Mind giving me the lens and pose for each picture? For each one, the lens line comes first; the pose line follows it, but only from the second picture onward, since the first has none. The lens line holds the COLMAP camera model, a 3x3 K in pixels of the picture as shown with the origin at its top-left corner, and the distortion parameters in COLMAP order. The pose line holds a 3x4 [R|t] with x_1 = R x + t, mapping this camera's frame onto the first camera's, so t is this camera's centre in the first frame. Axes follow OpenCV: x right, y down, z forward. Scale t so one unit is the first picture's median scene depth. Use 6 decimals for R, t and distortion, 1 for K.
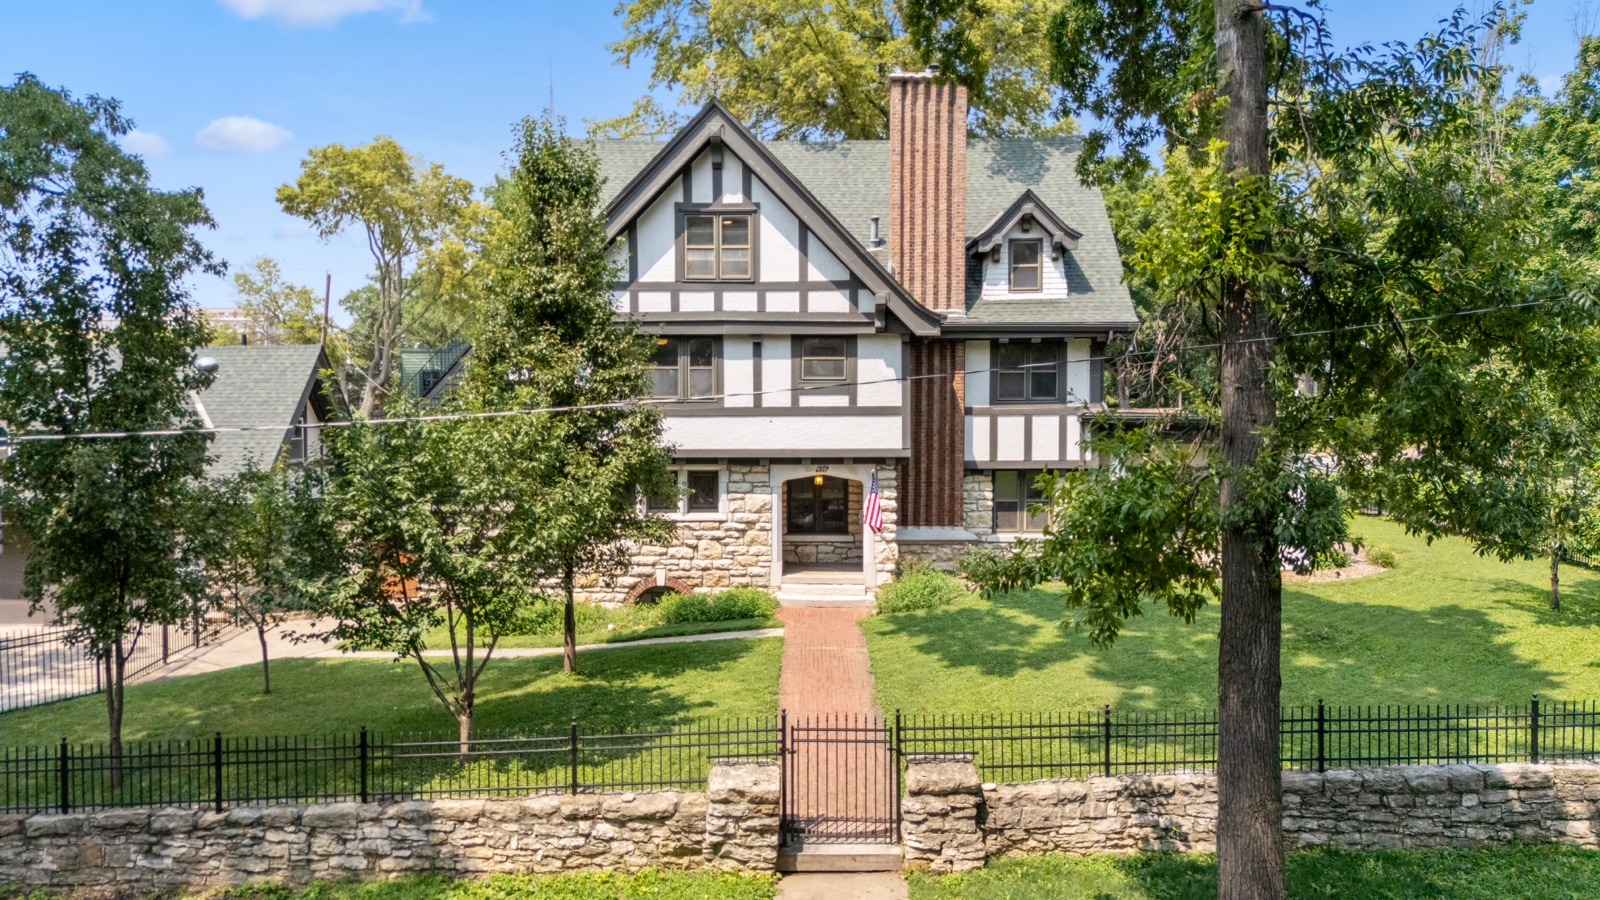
lens RADIAL K [[1170.1, 0, 800.0], [0, 1170.1, 450.0], [0, 0, 1]] dist [0.211767, -0.387348]
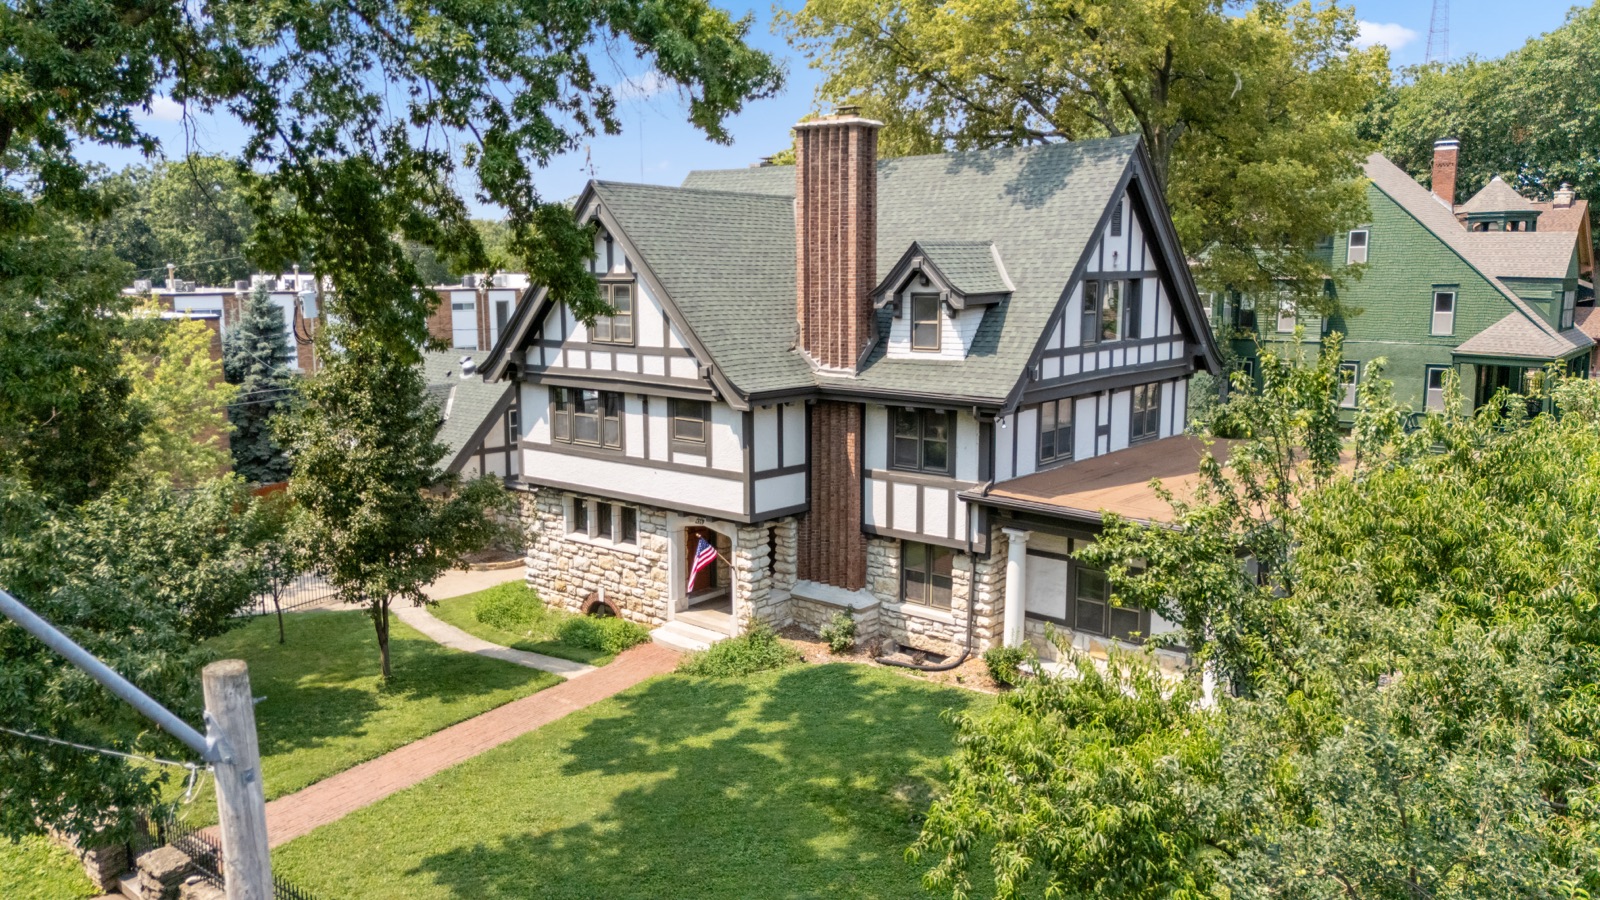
lens RADIAL K [[1170.1, 0, 800.0], [0, 1170.1, 450.0], [0, 0, 1]] dist [0.211767, -0.387348]
pose [[0.763652, 0.100051, -0.637829, 0.754182], [-0.022580, 0.991454, 0.128488, -0.185016], [0.645233, -0.083718, 0.759385, 0.259721]]
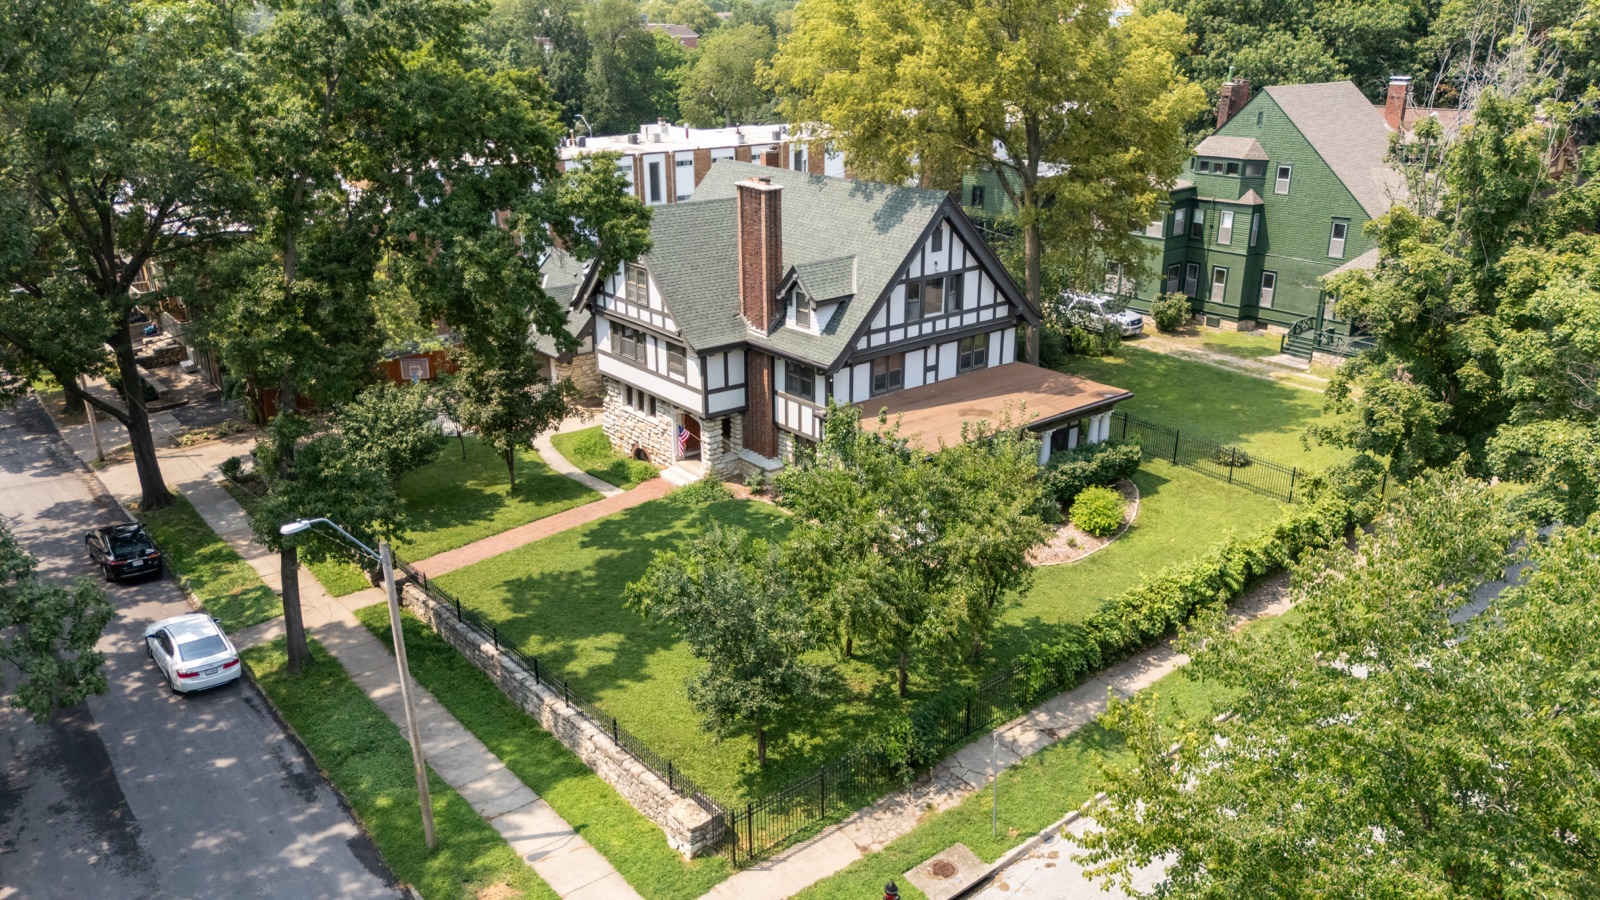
lens RADIAL K [[1170.1, 0, 800.0], [0, 1170.1, 450.0], [0, 0, 1]] dist [0.211767, -0.387348]
pose [[0.629546, 0.267683, -0.729396, 1.457209], [-0.028890, 0.946193, 0.322311, -0.512985], [0.776426, -0.181837, 0.603405, 0.038295]]
